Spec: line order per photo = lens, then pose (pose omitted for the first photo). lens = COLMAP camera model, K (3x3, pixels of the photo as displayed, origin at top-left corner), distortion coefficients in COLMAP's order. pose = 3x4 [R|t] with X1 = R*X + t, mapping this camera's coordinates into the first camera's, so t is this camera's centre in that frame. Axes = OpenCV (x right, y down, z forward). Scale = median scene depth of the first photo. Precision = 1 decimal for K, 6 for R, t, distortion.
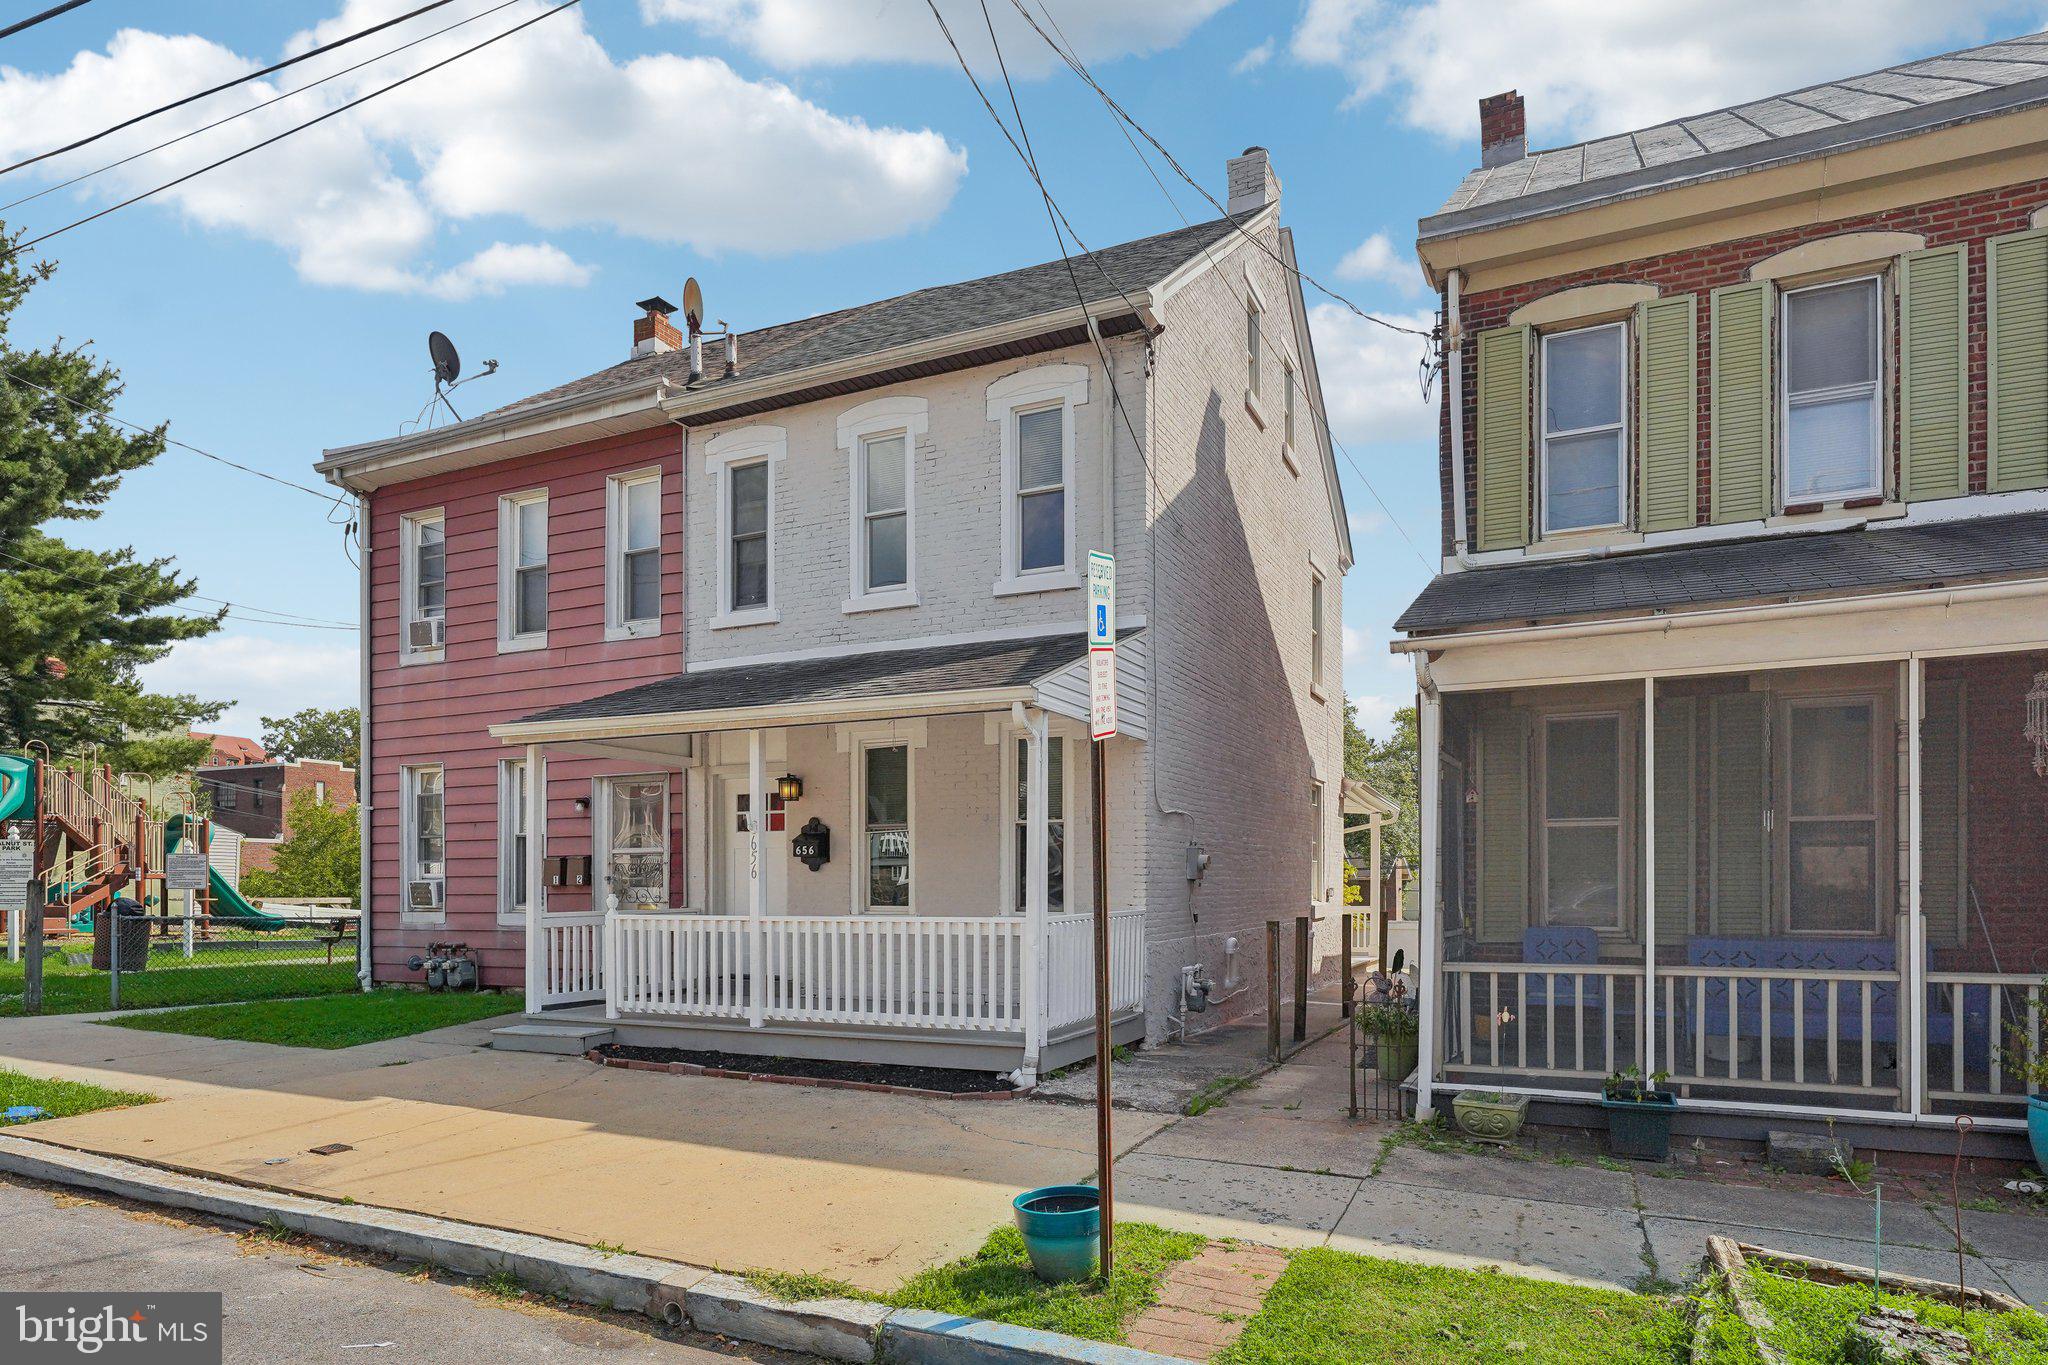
lens RADIAL K [[1133.2, 0, 1022.3], [0, 1133.2, 680.1], [0, 0, 1]] dist [-0.003901, -0.000403]
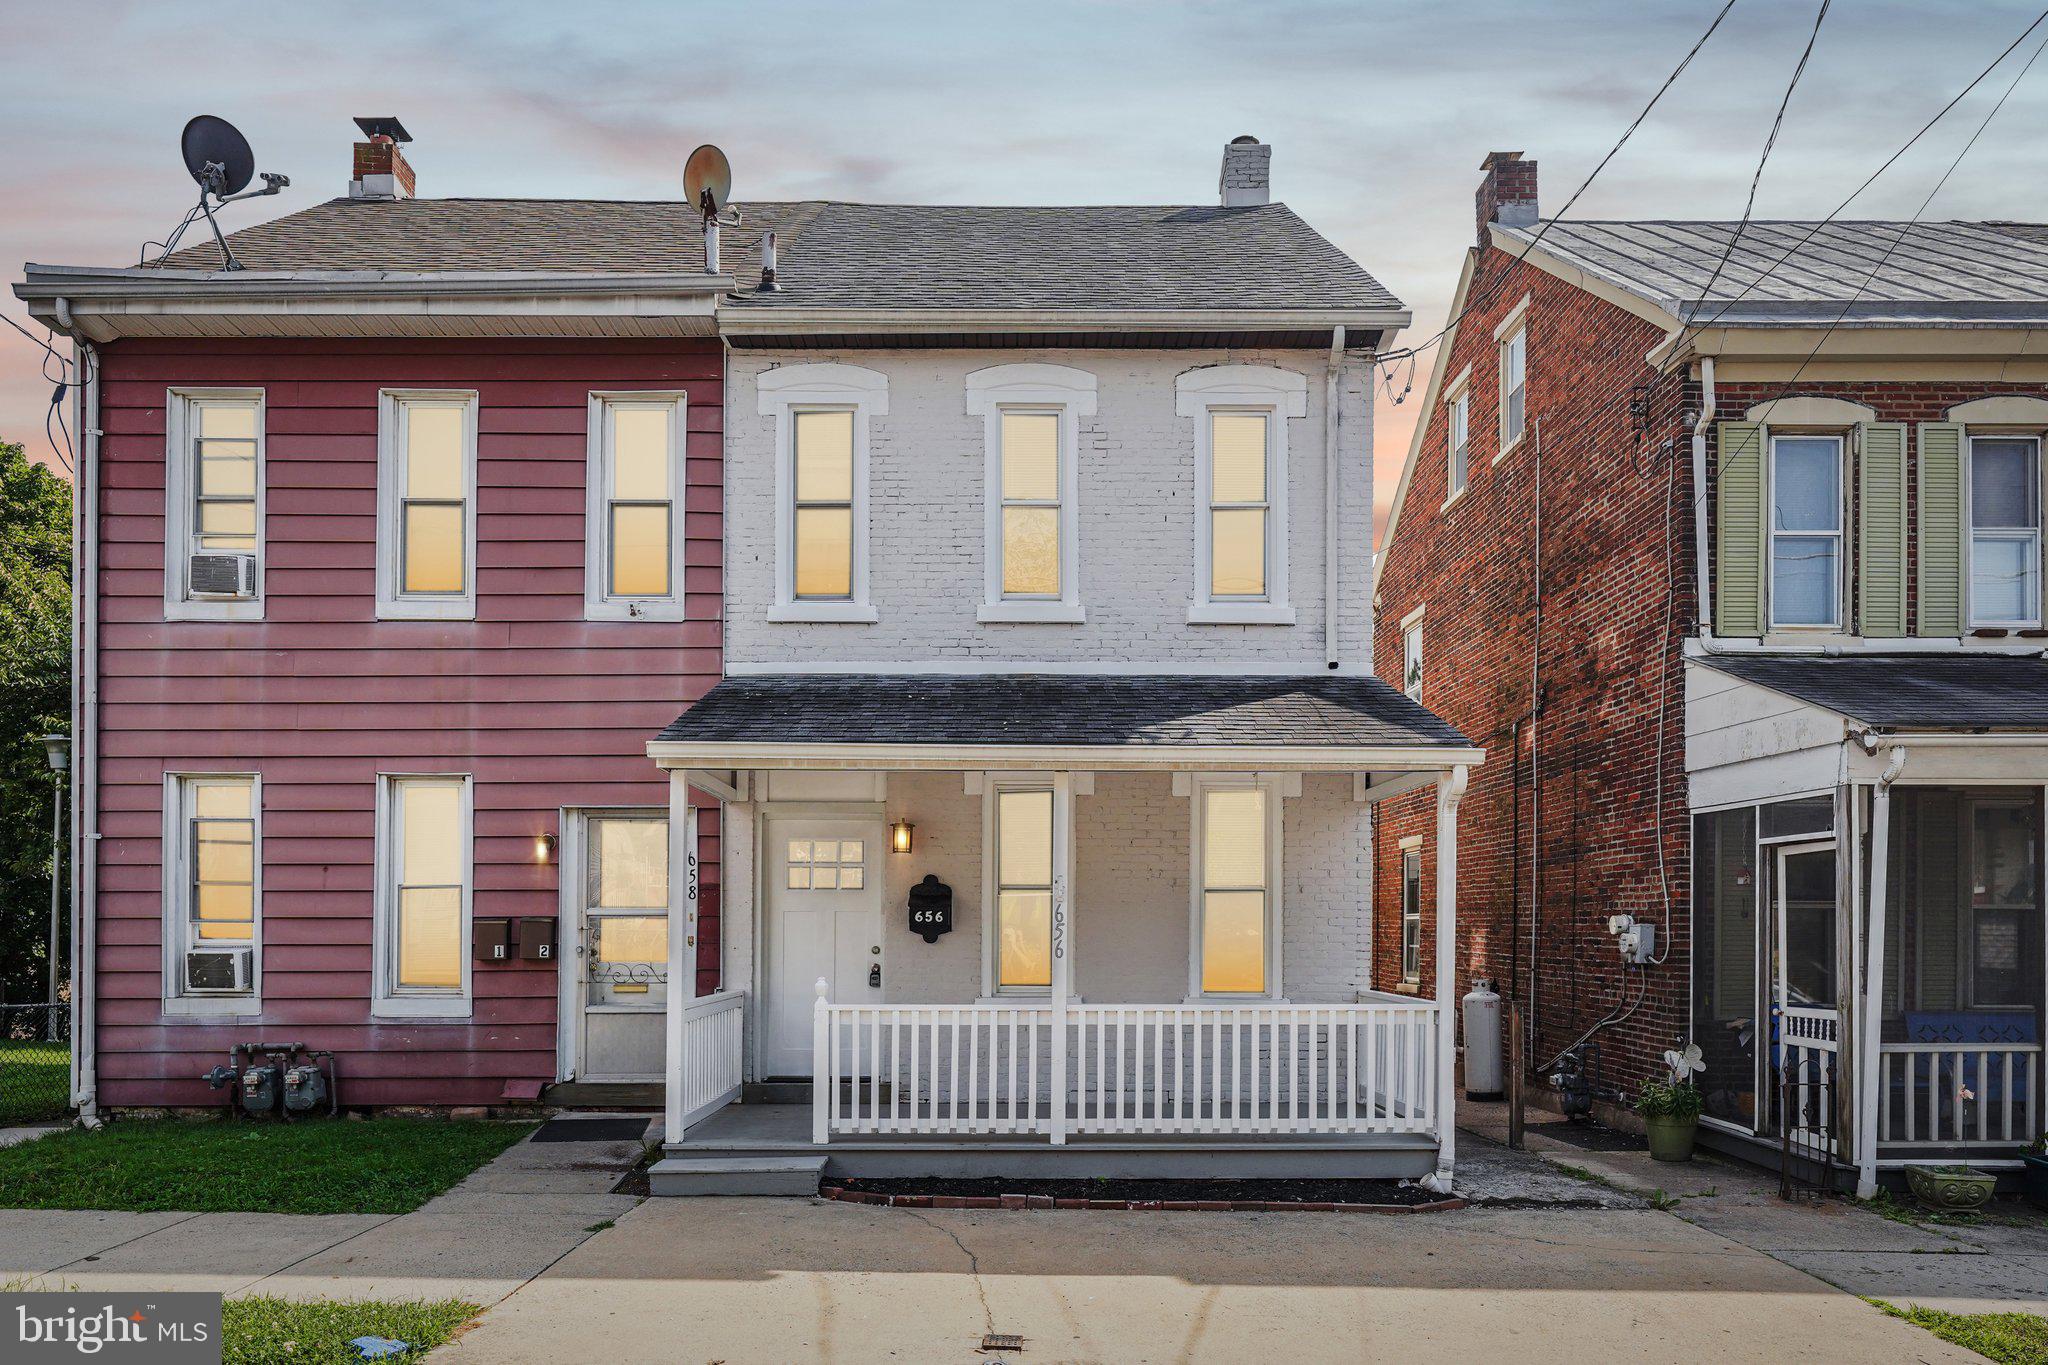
lens RADIAL K [[1367.5, 0, 1028.3], [0, 1367.5, 686.6], [0, 0, 1]] dist [0.000287, -0.004728]
pose [[0.910469, 0.080444, 0.405678, -0.648297], [-0.078278, 0.996690, -0.021958, 0.006963], [-0.406101, -0.011763, 0.913752, 0.124971]]
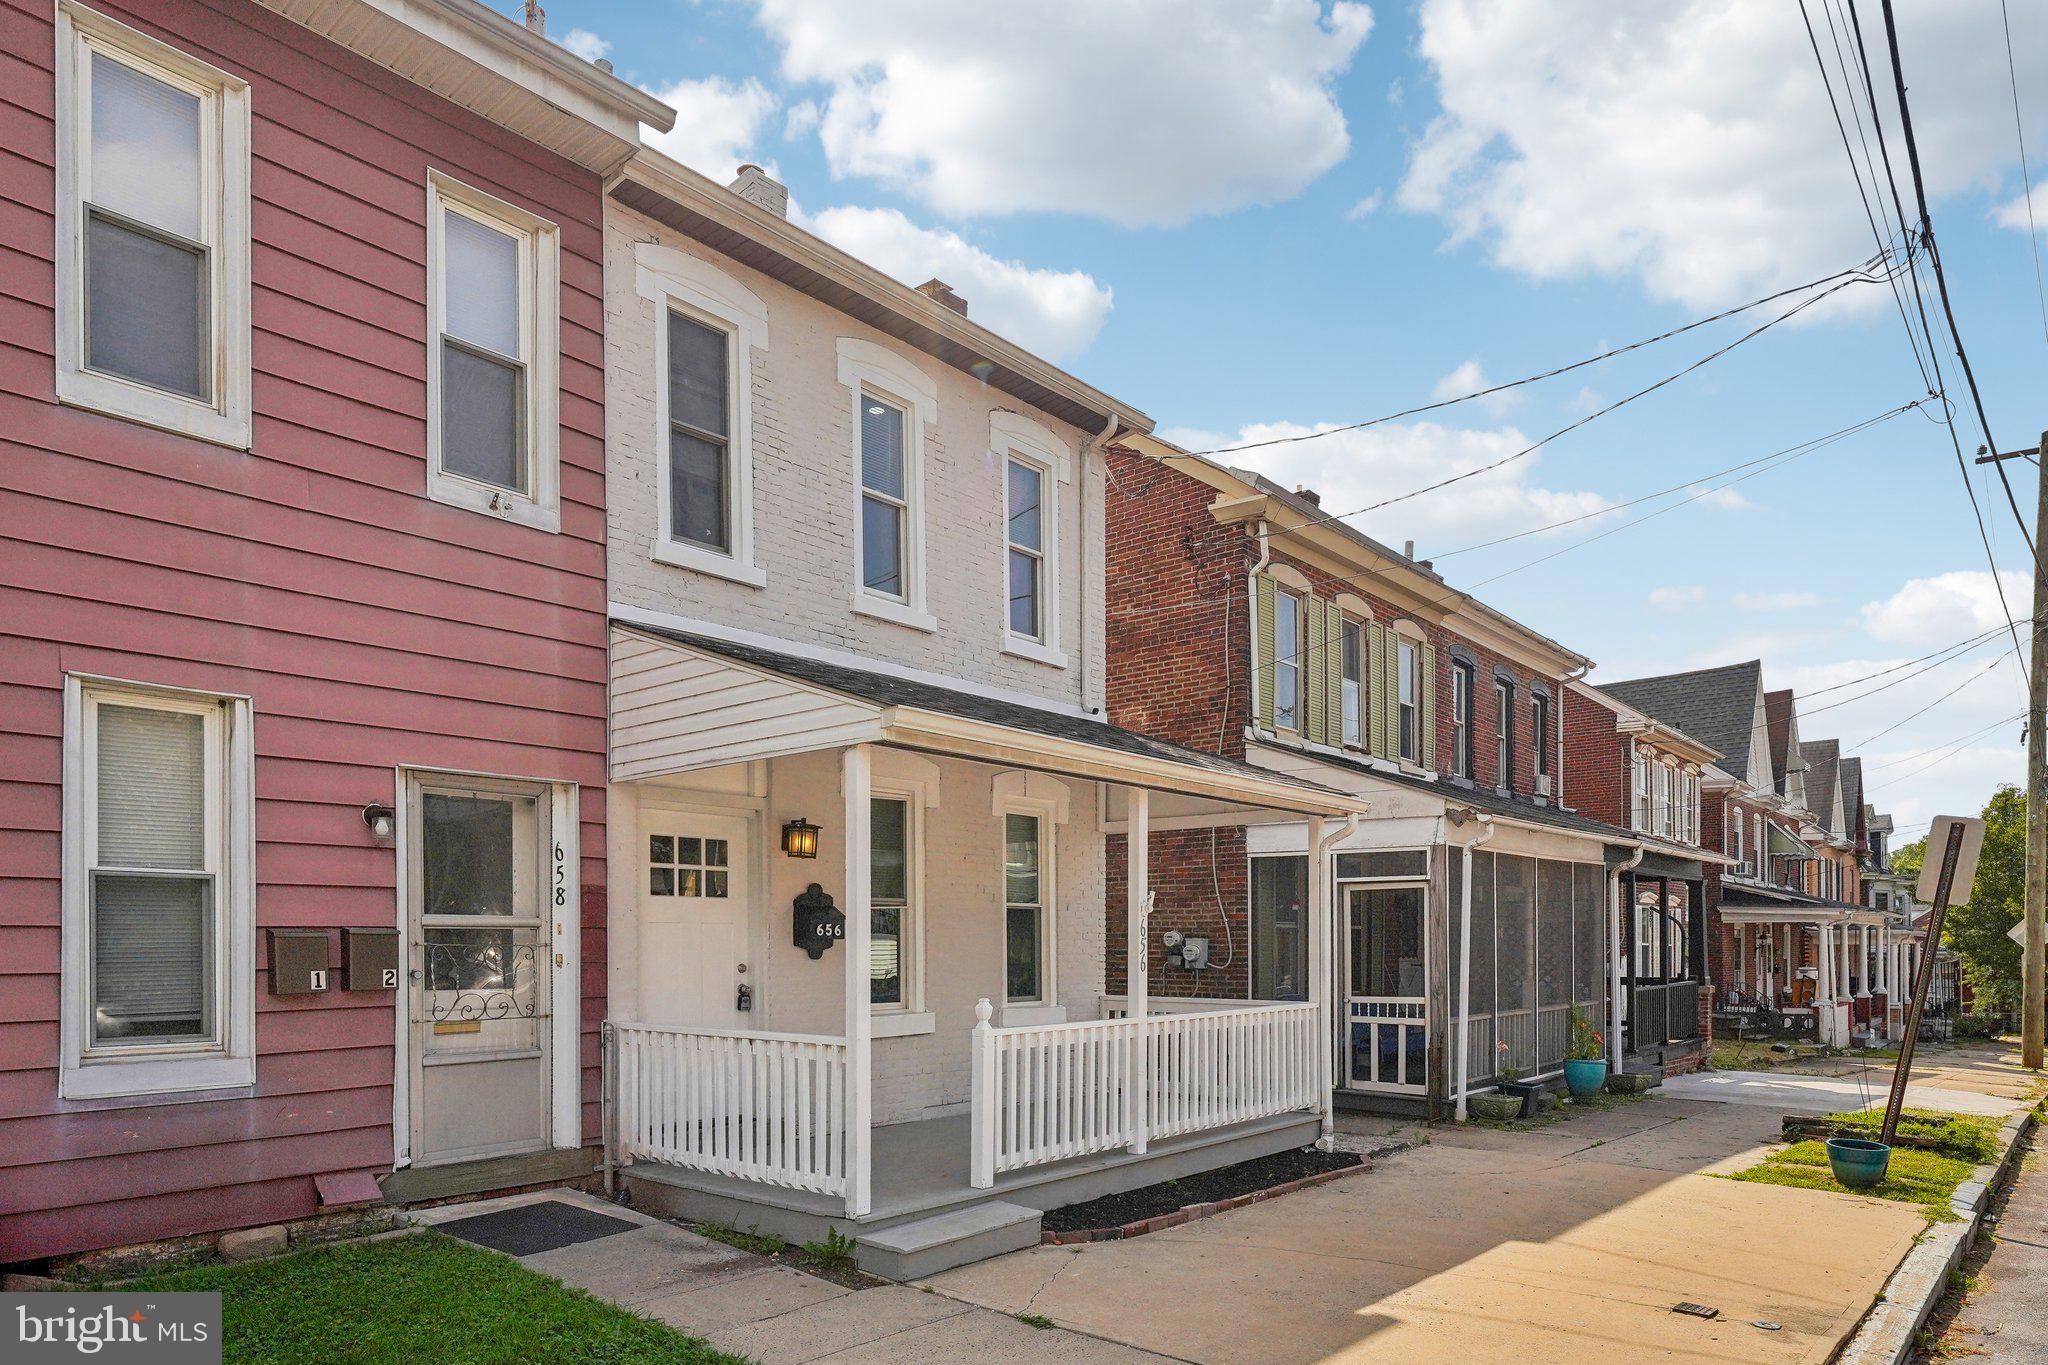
lens RADIAL K [[1225.1, 0, 946.6], [0, 1225.1, 767.1], [0, 0, 1]] dist [-0.005472, -0.002067]
pose [[0.317712, 0.140753, 0.937682, -1.099569], [-0.163374, 0.982257, -0.092088, 0.131976], [-0.934006, -0.123935, 0.335070, 0.835900]]
